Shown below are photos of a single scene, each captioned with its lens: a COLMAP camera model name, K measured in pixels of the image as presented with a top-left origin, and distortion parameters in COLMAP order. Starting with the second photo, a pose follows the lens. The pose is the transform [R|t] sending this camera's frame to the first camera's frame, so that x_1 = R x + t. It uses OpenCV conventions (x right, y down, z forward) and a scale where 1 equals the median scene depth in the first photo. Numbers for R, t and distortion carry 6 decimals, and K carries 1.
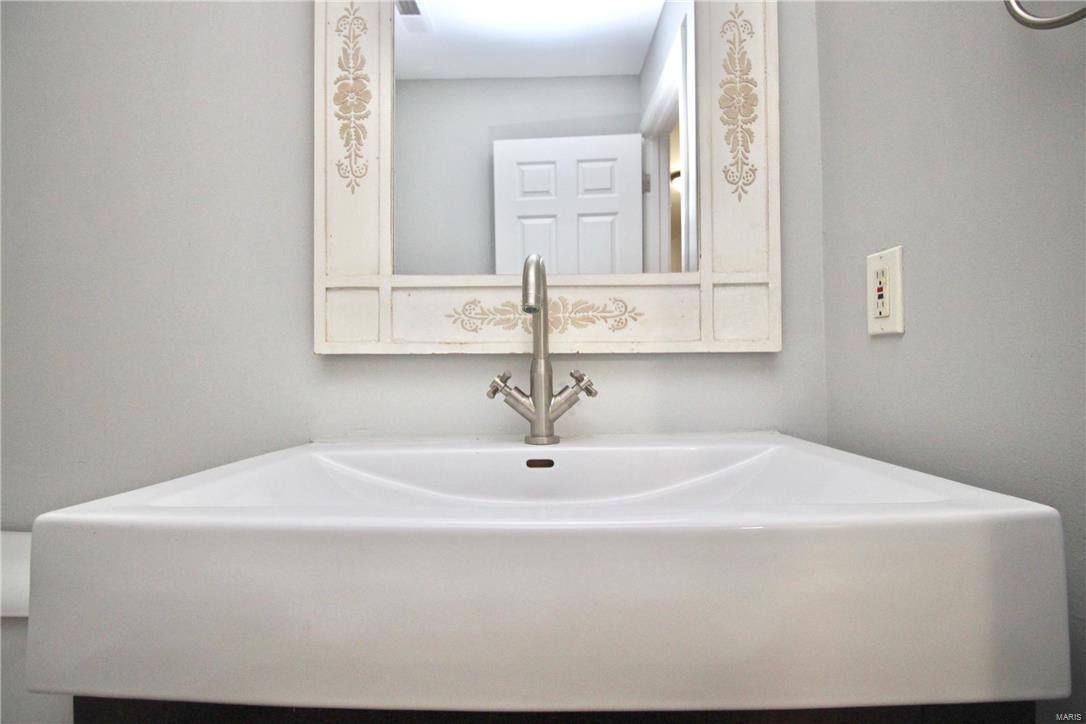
lens RADIAL K [[517.6, 0, 534.8], [0, 517.6, 351.6], [0, 0, 1]] dist [-0.011741, -0.002844]
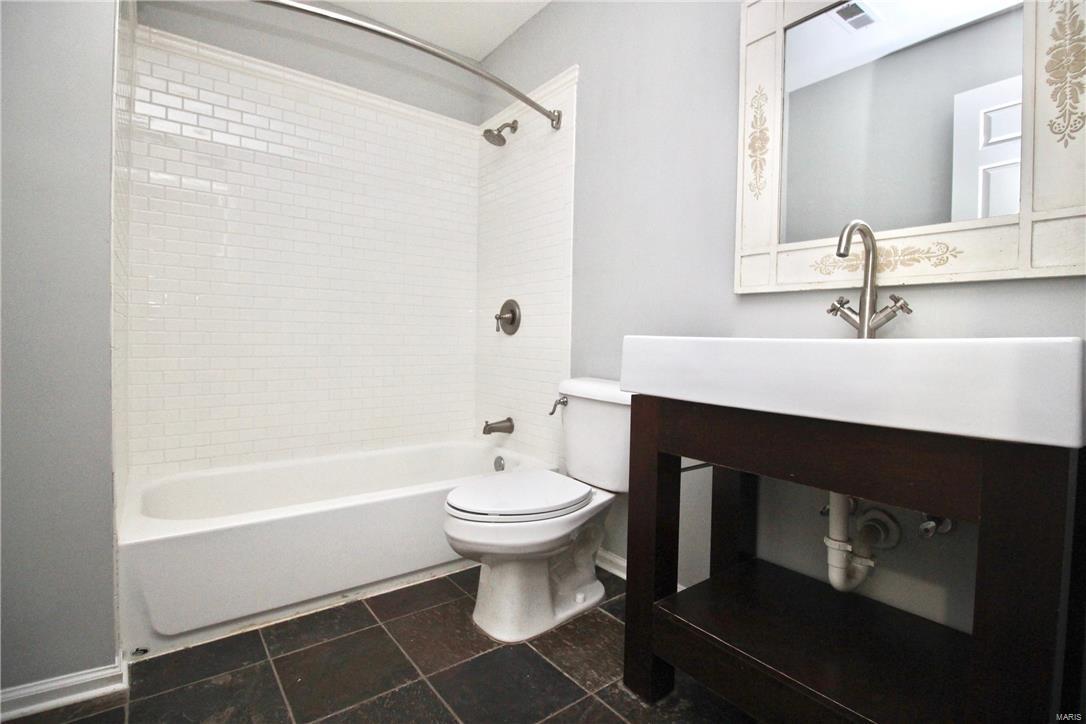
lens RADIAL K [[517.6, 0, 541.0], [0, 517.6, 356.0], [0, 0, 1]] dist [-0.011741, -0.002844]
pose [[0.626958, 0.047383, -0.777611, 0.566152], [-0.012117, 0.998621, 0.051081, 0.139117], [0.778959, -0.022603, 0.626667, -0.665320]]
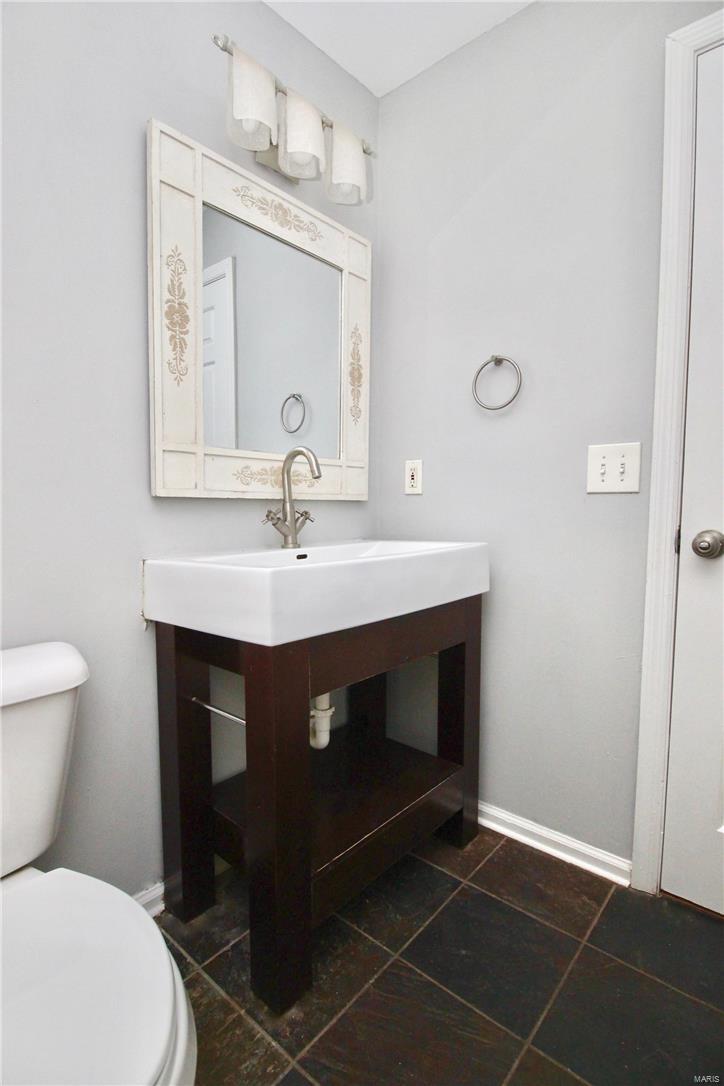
lens RADIAL K [[517.6, 0, 370.7], [0, 517.6, 546.3], [0, 0, 1]] dist [-0.011741, -0.002844]
pose [[0.637524, -0.050142, 0.768797, -1.150114], [-0.019687, 0.996494, 0.081318, 0.014589], [-0.770179, -0.066977, 0.634301, -0.366018]]
